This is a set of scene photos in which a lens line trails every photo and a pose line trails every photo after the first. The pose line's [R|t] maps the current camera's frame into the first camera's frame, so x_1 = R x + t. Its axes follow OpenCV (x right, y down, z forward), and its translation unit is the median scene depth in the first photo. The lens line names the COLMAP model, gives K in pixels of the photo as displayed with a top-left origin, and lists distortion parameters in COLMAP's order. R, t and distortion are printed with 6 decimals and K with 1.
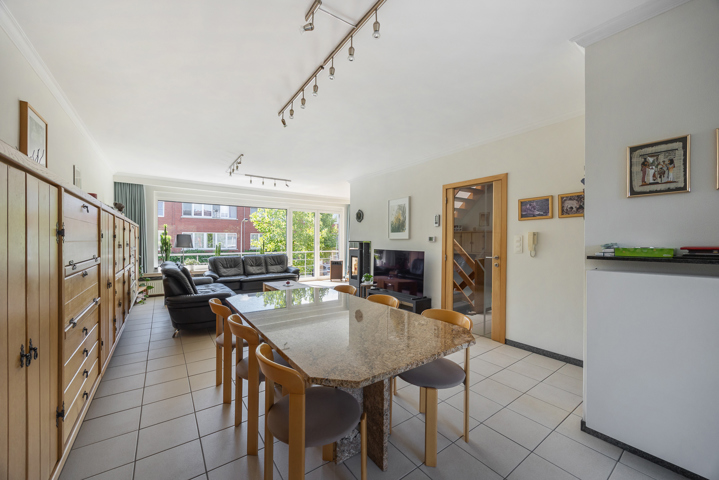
lens RADIAL K [[278.7, 0, 359.6], [0, 278.7, 242.1], [0, 0, 1]] dist [-0.010108, -0.000293]
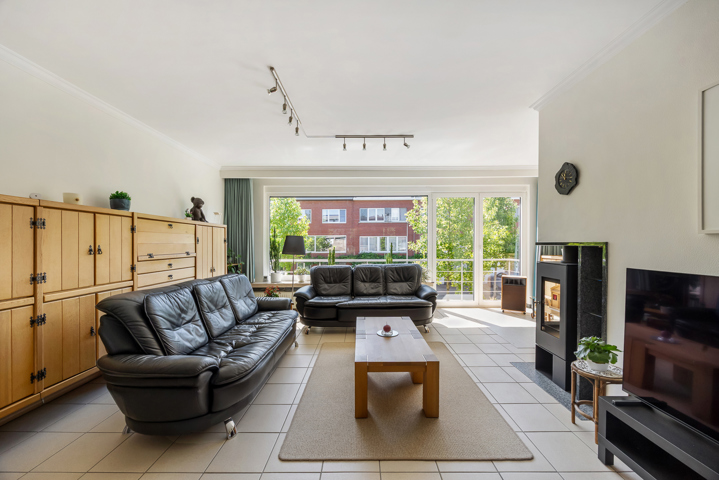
lens RADIAL K [[278.7, 0, 360.1], [0, 278.7, 246.4], [0, 0, 1]] dist [-0.010108, -0.000293]
pose [[0.811409, -0.001992, -0.584475, -0.006802], [0.004869, 0.999983, 0.003351, -0.000166], [0.584458, -0.005565, 0.811405, 0.456339]]
